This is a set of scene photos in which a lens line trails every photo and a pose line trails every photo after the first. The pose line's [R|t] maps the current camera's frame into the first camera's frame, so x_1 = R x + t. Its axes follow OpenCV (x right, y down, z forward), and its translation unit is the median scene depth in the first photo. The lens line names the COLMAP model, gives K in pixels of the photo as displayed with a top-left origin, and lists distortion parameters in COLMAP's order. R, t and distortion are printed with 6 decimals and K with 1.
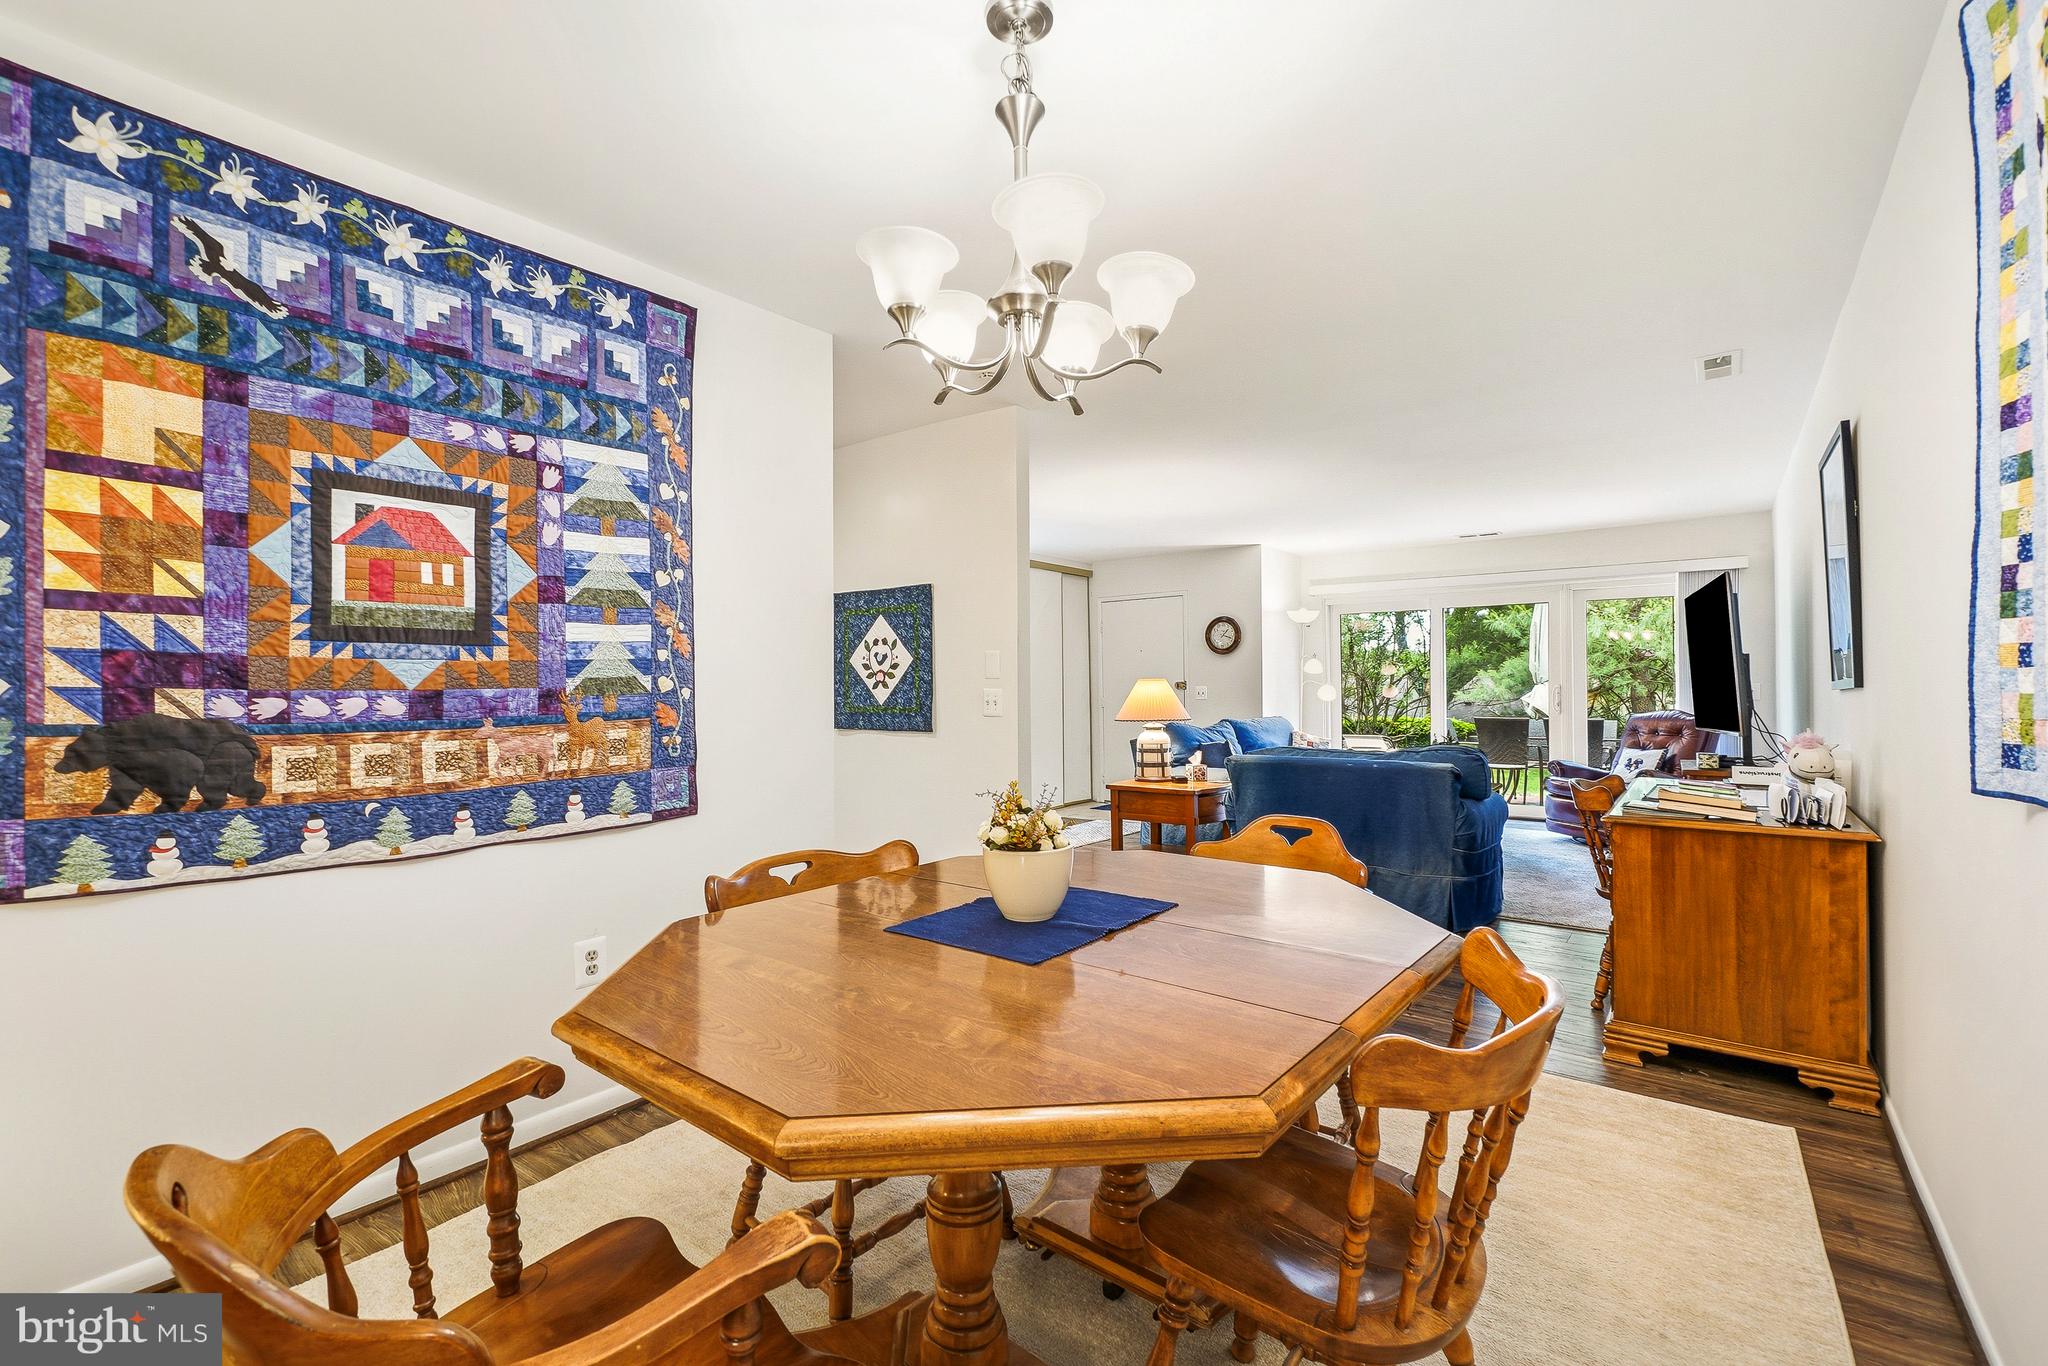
lens RADIAL K [[906.9, 0, 1045.7], [0, 906.9, 686.7], [0, 0, 1]] dist [-0.002270, -0.001924]
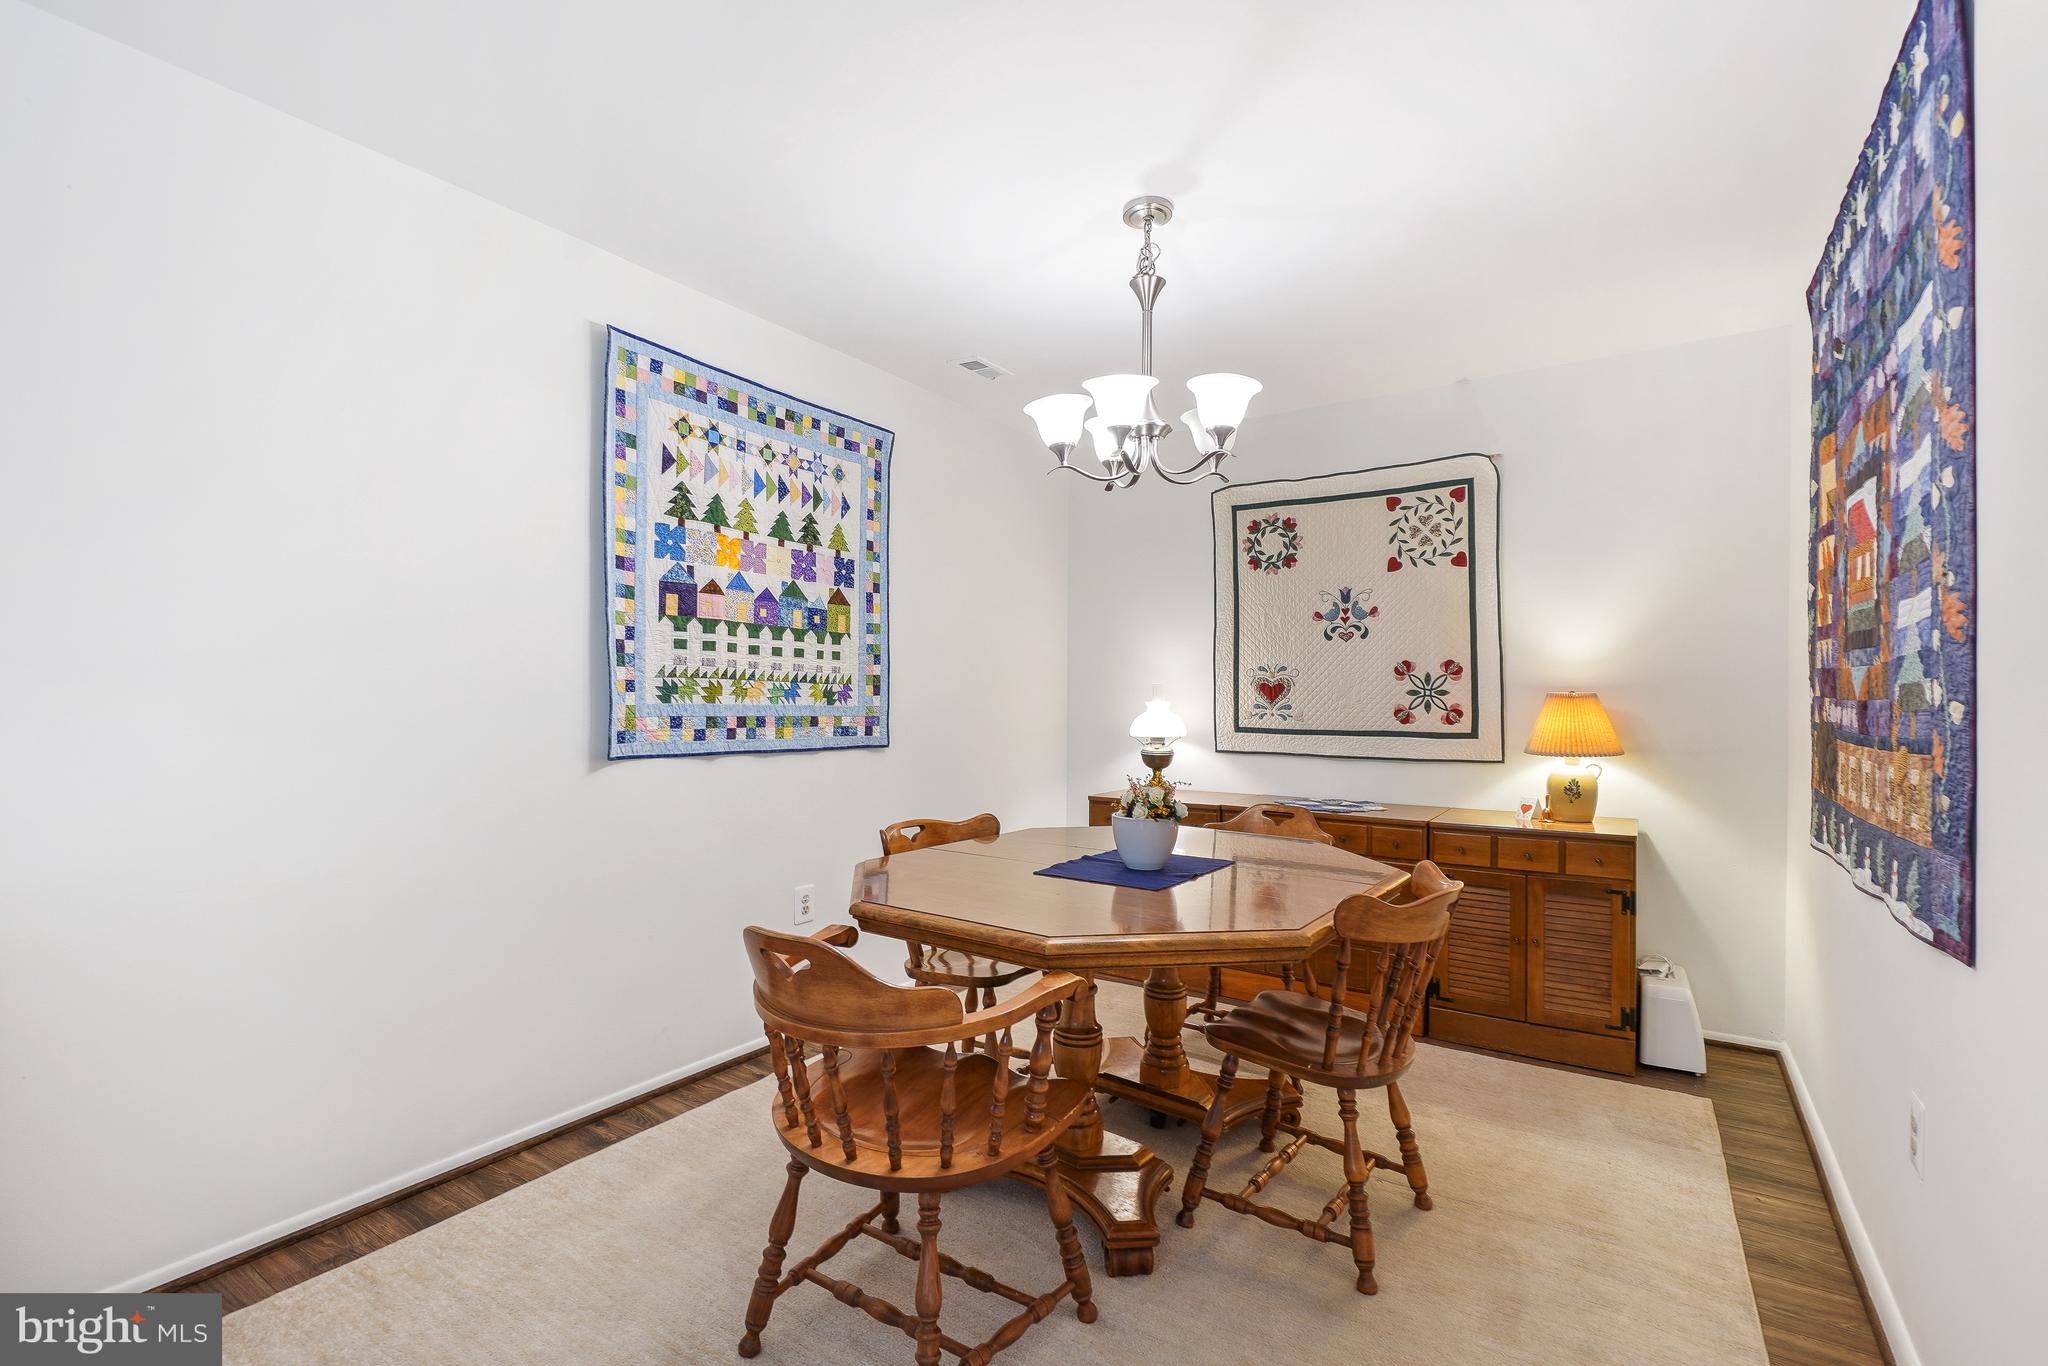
lens RADIAL K [[906.9, 0, 1021.2], [0, 906.9, 705.0], [0, 0, 1]] dist [-0.002270, -0.001924]
pose [[-0.999539, 0.005590, -0.029843, 0.131385], [0.005233, 0.999914, 0.012057, -0.006148], [0.029908, 0.011895, -0.999482, 1.457141]]
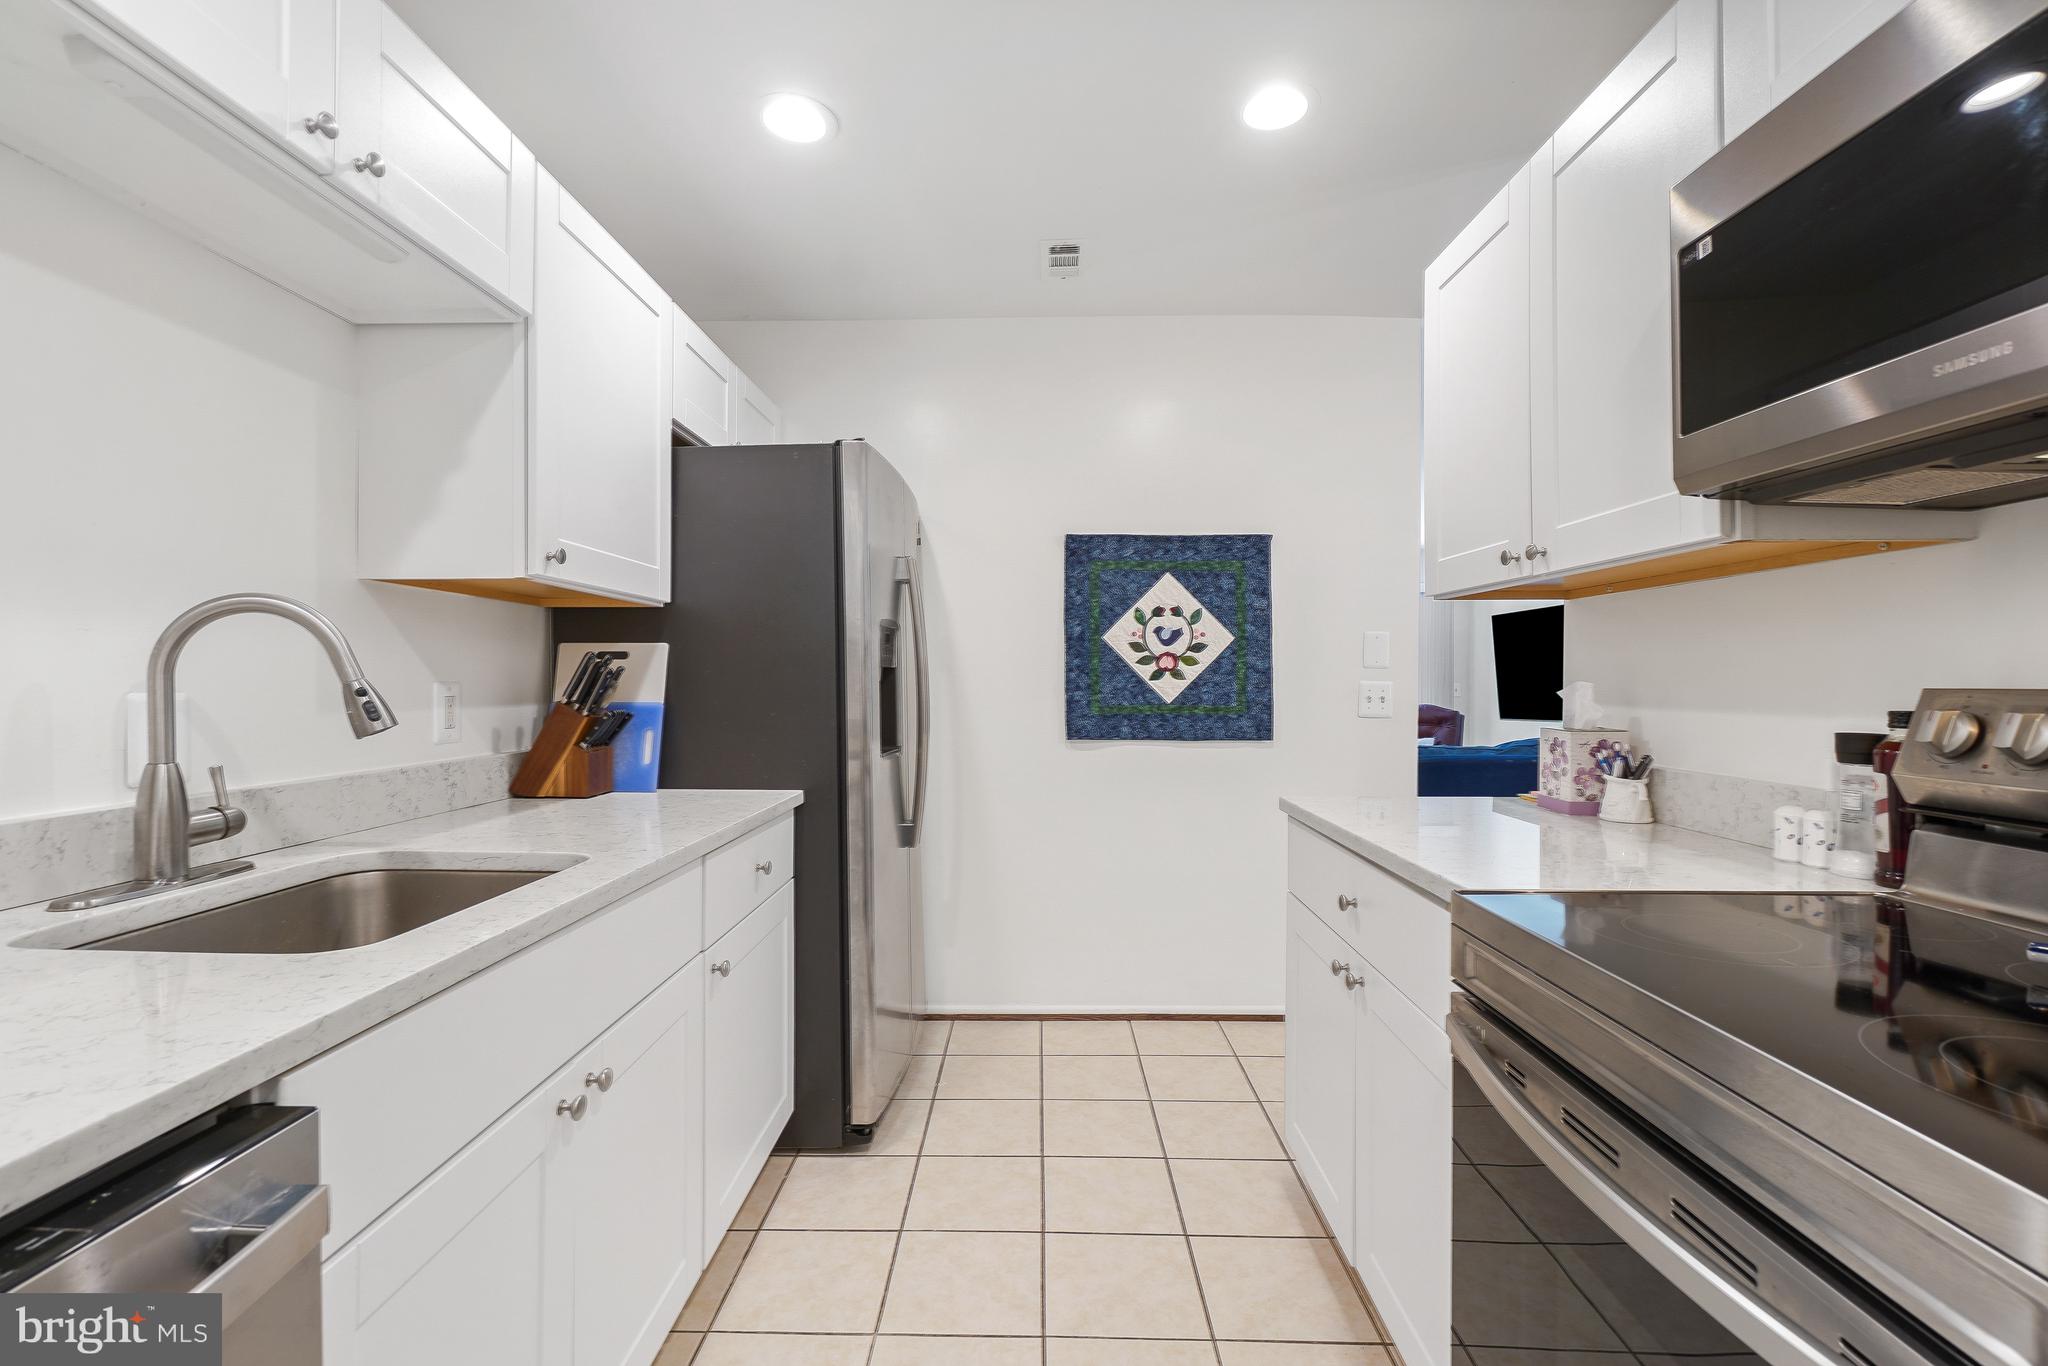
lens RADIAL K [[906.9, 0, 1024.8], [0, 906.9, 684.0], [0, 0, 1]] dist [-0.002270, -0.001924]
pose [[0.819315, 0.009556, 0.573263, -1.113597], [-0.009084, 0.999952, -0.003685, 0.015454], [-0.573271, -0.002188, 0.819363, 0.824281]]
